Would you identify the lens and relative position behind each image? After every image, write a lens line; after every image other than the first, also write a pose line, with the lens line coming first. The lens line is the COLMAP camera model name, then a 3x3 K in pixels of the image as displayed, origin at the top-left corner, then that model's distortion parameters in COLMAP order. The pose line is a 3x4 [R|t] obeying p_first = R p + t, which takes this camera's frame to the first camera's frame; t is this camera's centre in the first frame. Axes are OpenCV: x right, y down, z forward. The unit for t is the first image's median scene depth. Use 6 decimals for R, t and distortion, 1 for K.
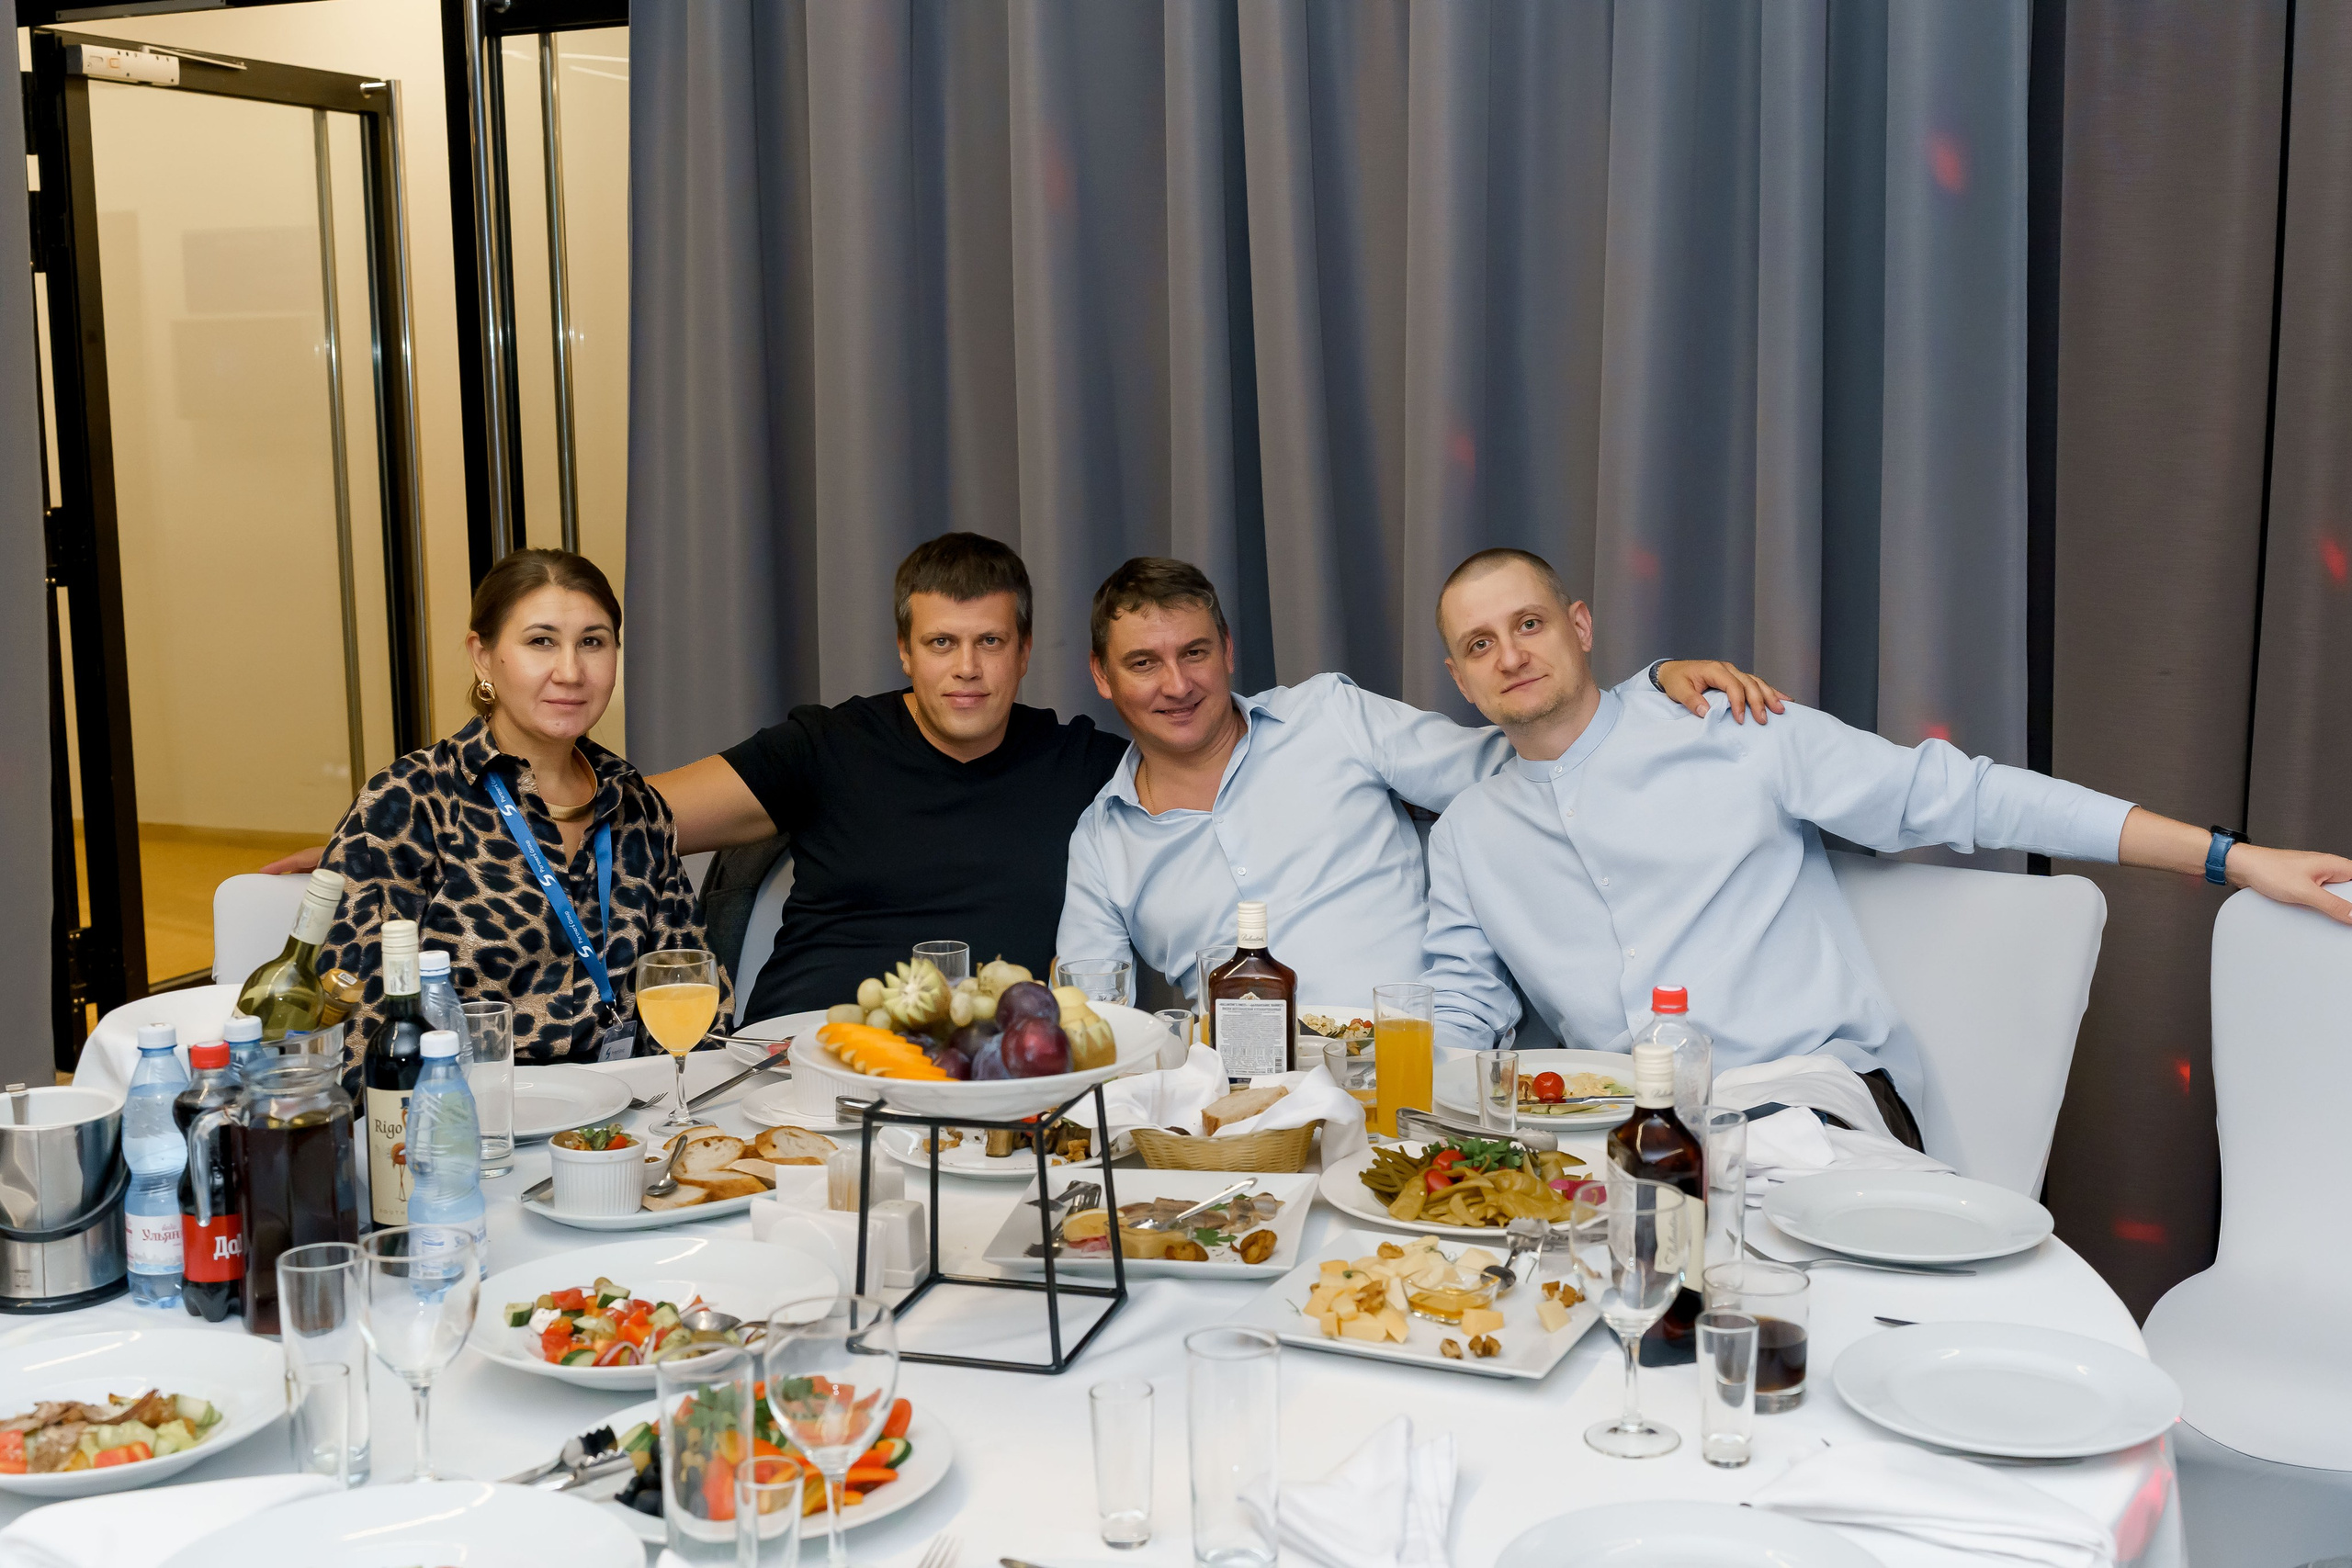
lens RADIAL K [[2633.0, 0, 1184.8], [0, 2633.0, 775.2], [0, 0, 1]] dist [-0.007124, 0.000000]
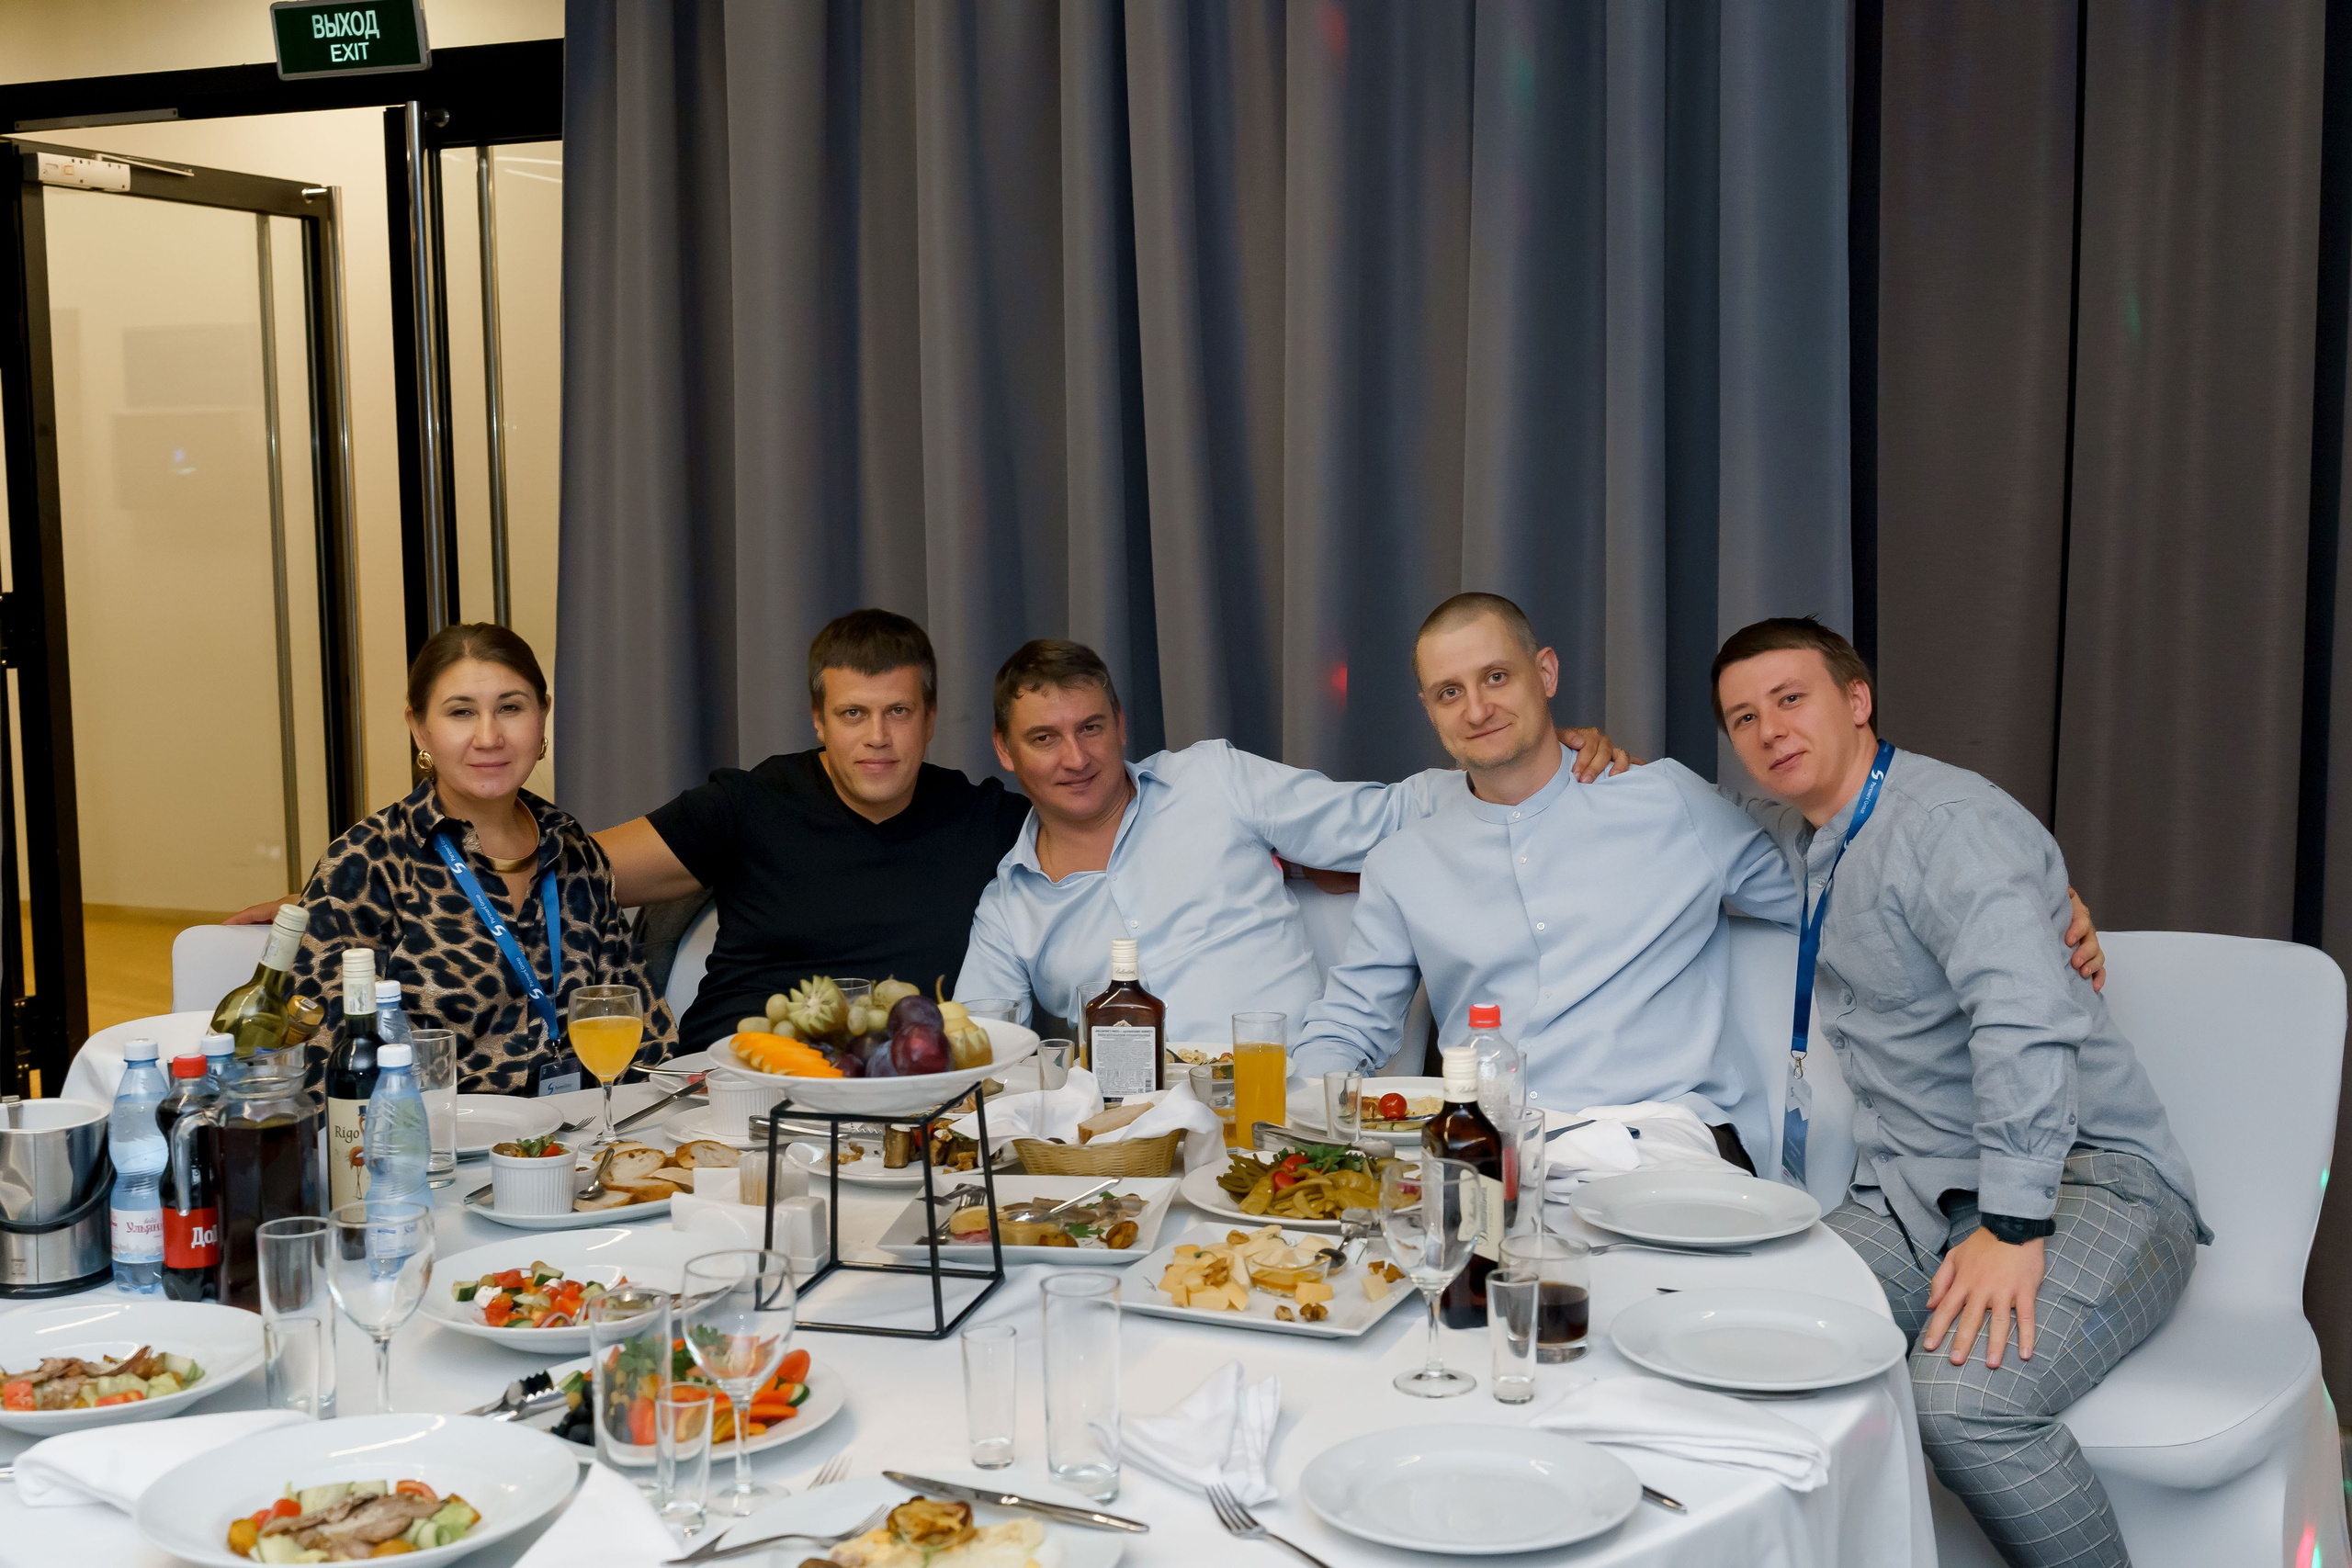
lens RADIAL K [[2633.0, 0, 1166.0], [0, 2633.0, 791.3], [0, 0, 1]] dist [-0.007124, 0.000000]
pose [[0.999780, 0.000300, 0.020968, 0.022854], [0.000326, 0.999554, -0.029864, 0.022047], [-0.020967, 0.029864, 0.999334, -0.132914]]
